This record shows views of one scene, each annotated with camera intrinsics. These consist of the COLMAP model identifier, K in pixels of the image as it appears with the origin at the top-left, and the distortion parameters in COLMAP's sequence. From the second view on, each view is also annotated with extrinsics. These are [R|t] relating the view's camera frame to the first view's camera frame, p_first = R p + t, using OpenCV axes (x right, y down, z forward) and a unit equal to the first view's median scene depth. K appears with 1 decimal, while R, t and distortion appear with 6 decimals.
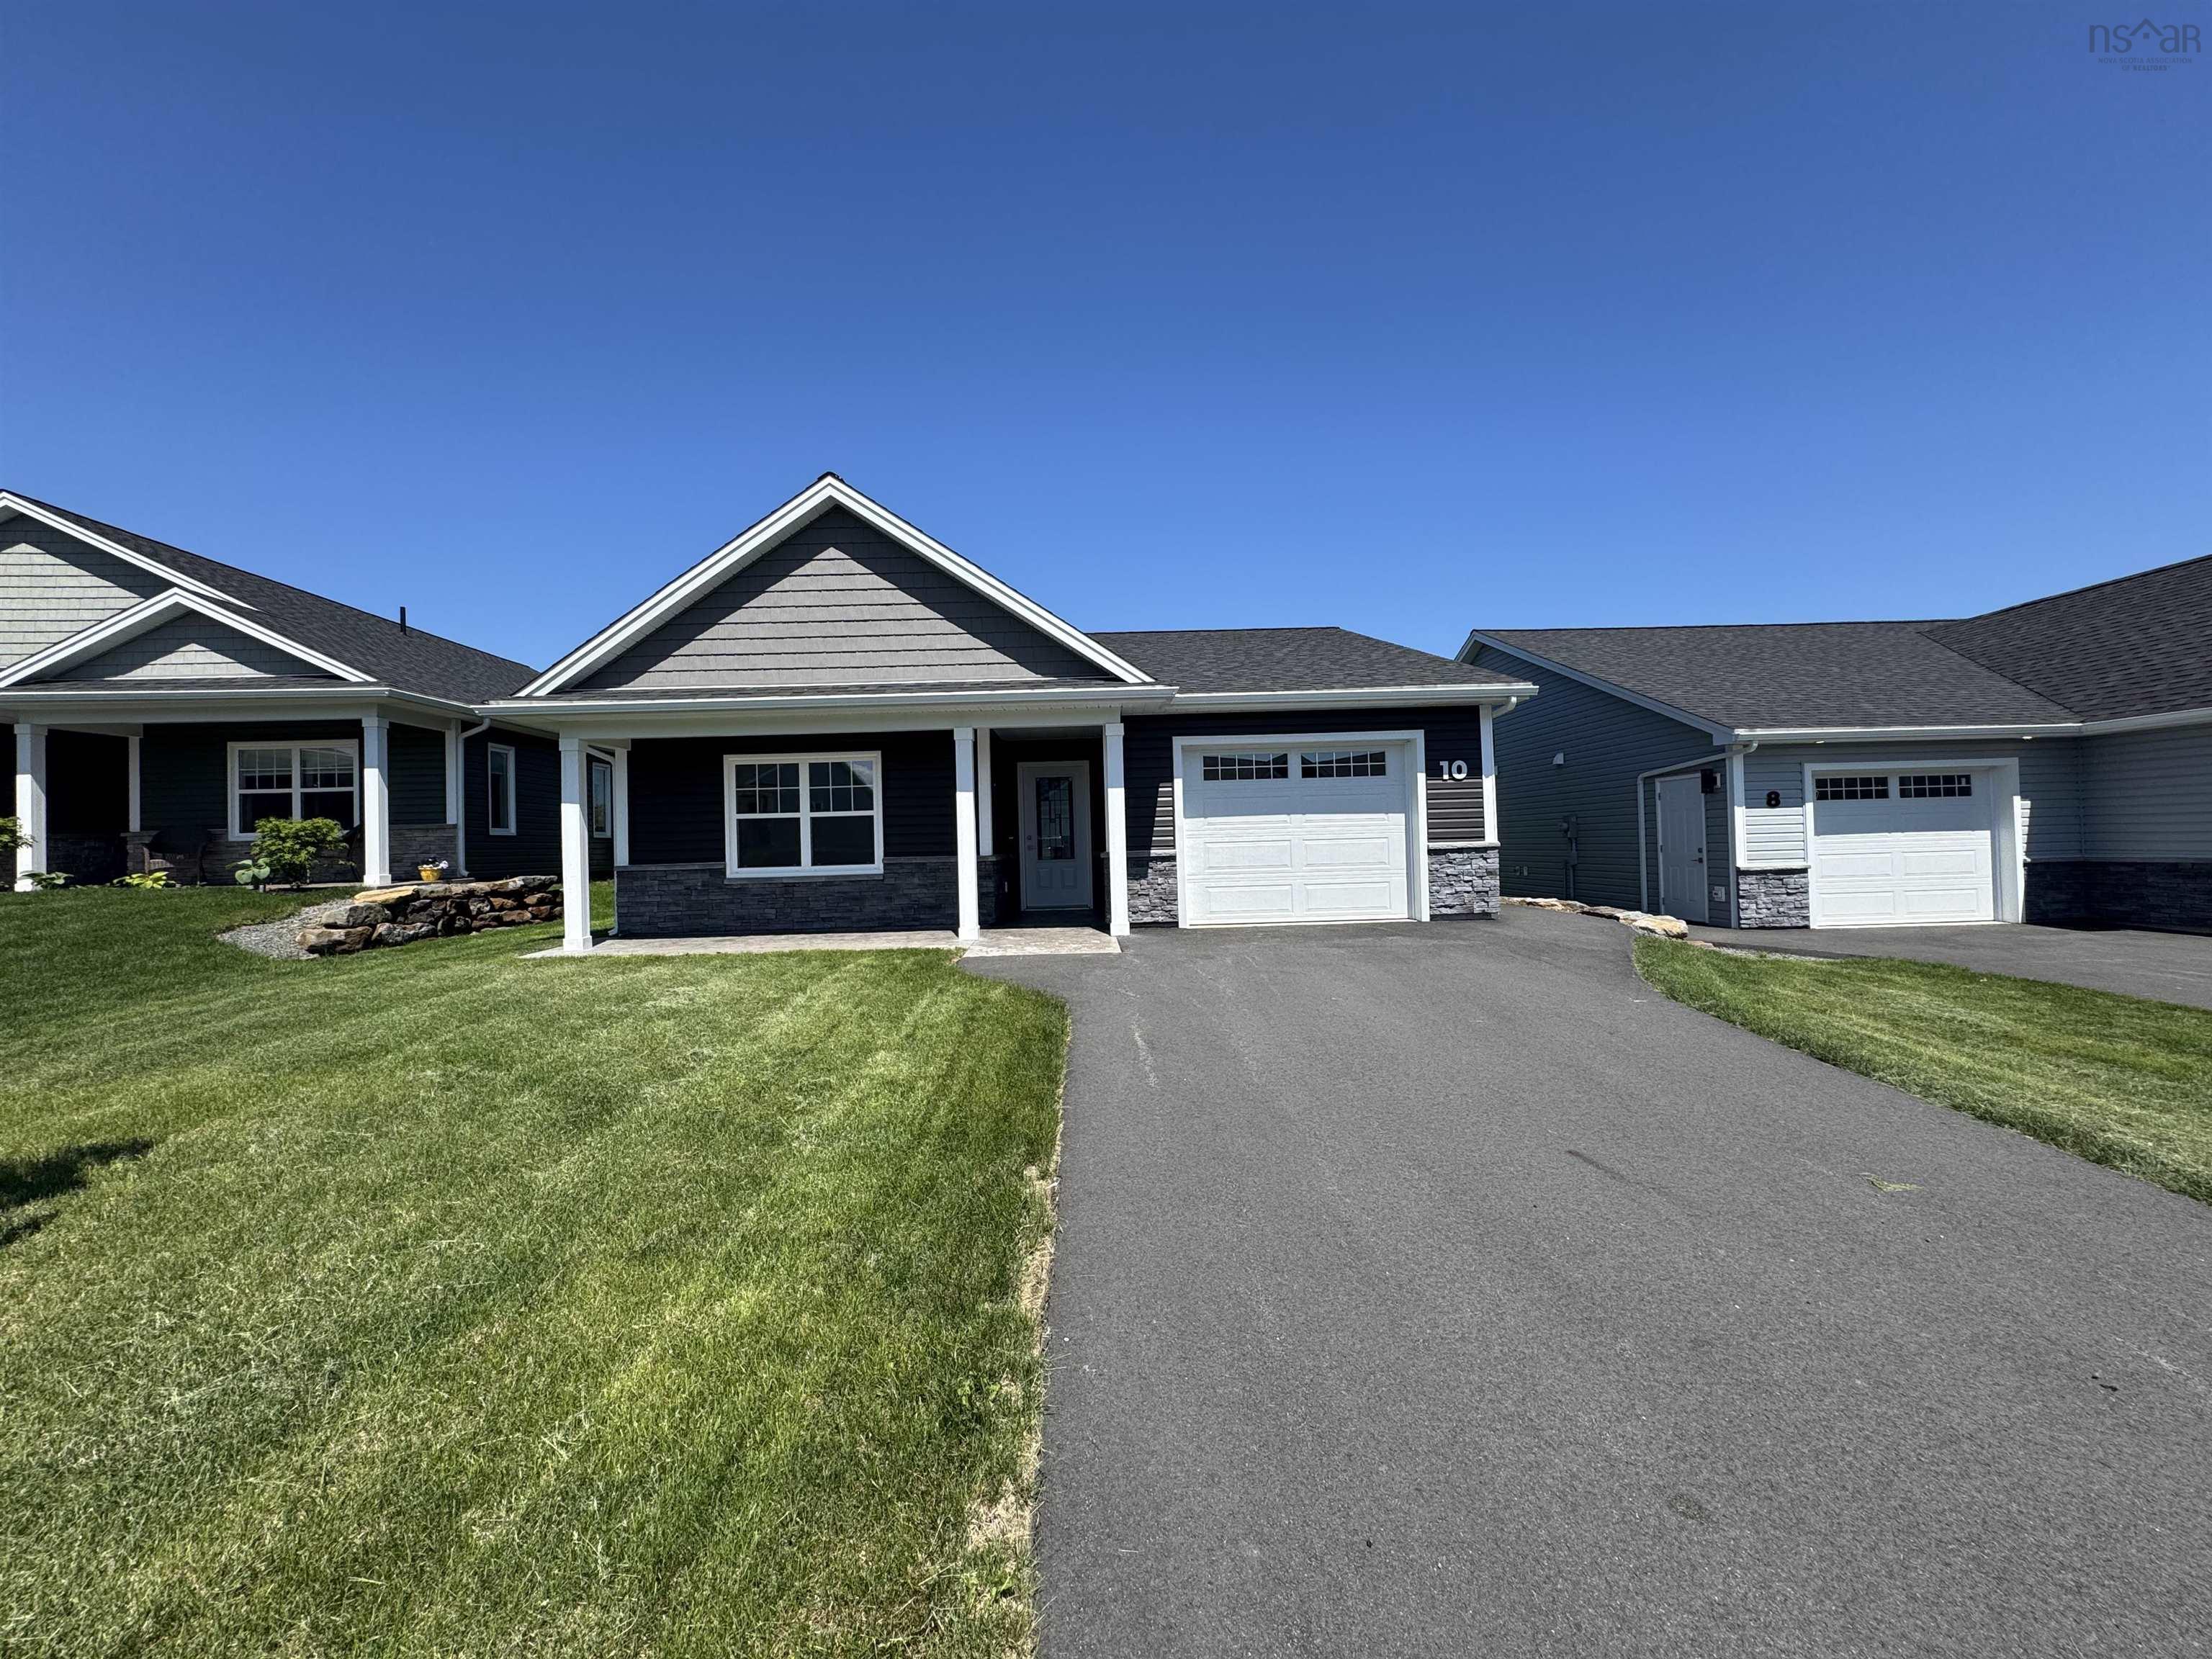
lens RADIAL K [[876.5, 0, 1107.9], [0, 876.5, 828.1], [0, 0, 1]] dist [-0.002378, 0.000655]
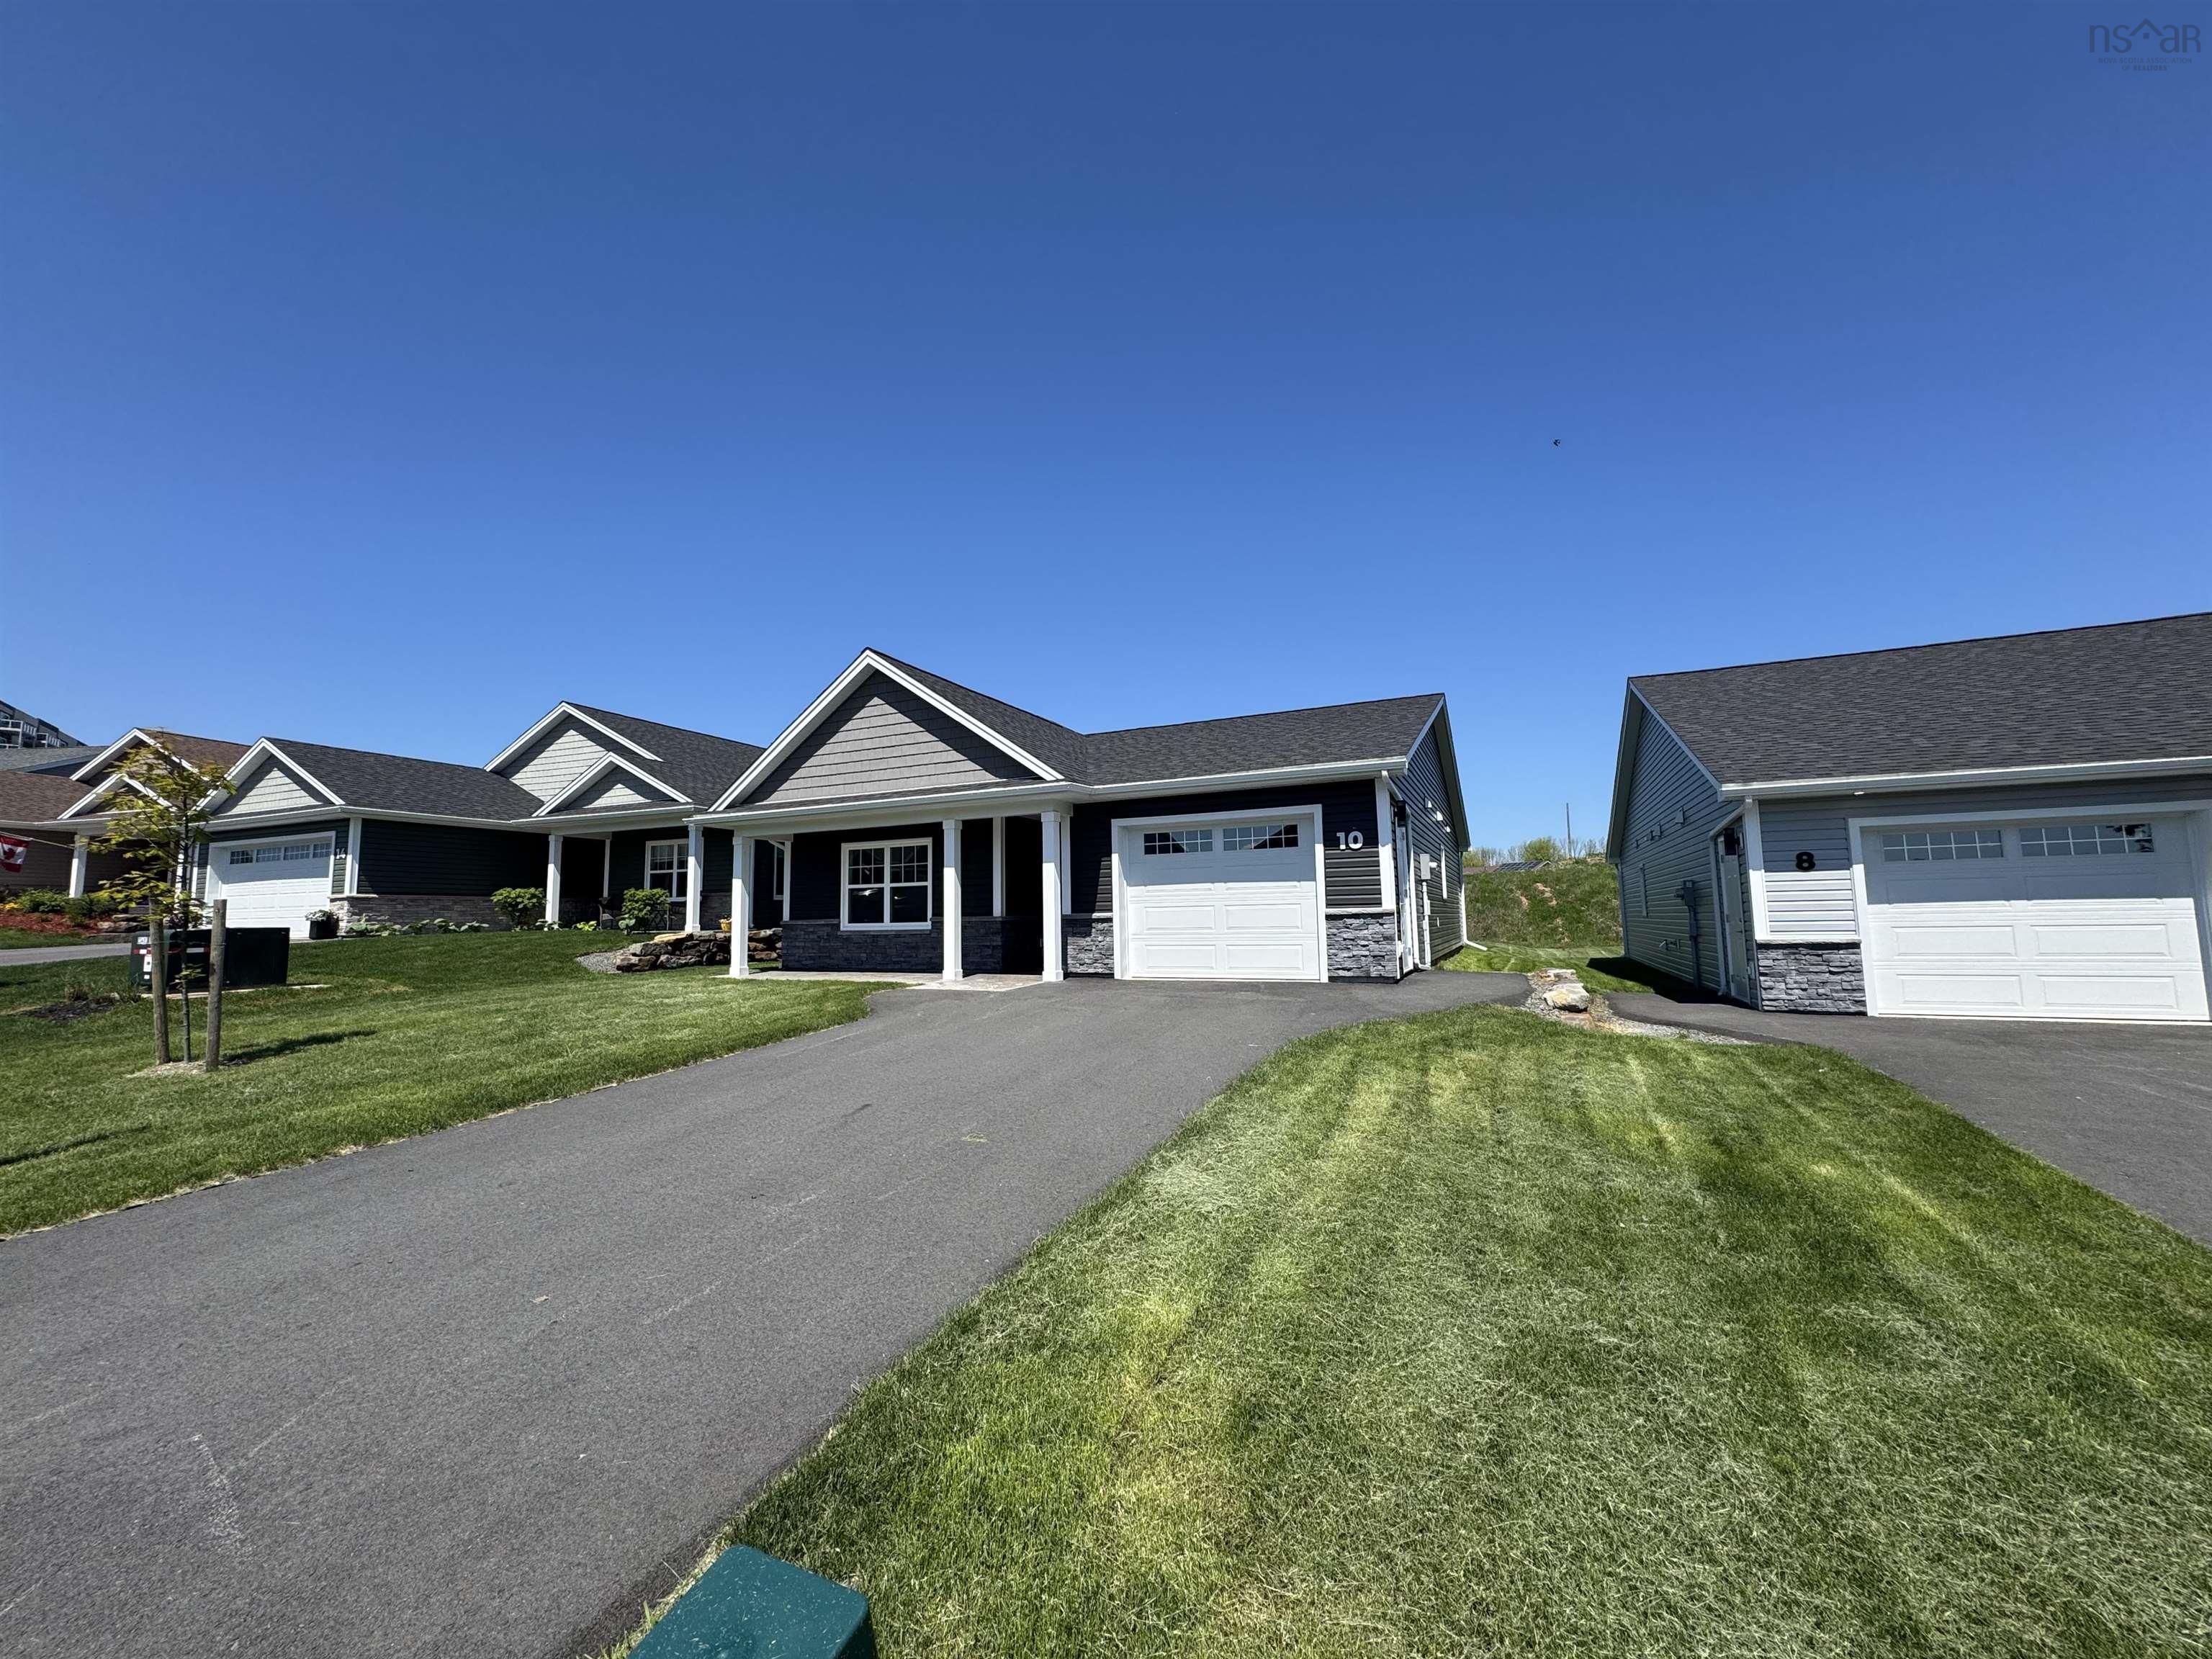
lens RADIAL K [[876.5, 0, 1102.7], [0, 876.5, 830.5], [0, 0, 1]] dist [-0.002378, 0.000655]
pose [[0.895928, -0.032630, -0.442998, 0.587367], [0.000312, 0.997344, -0.072831, -0.000754], [0.444198, 0.065113, 0.893559, -0.085926]]
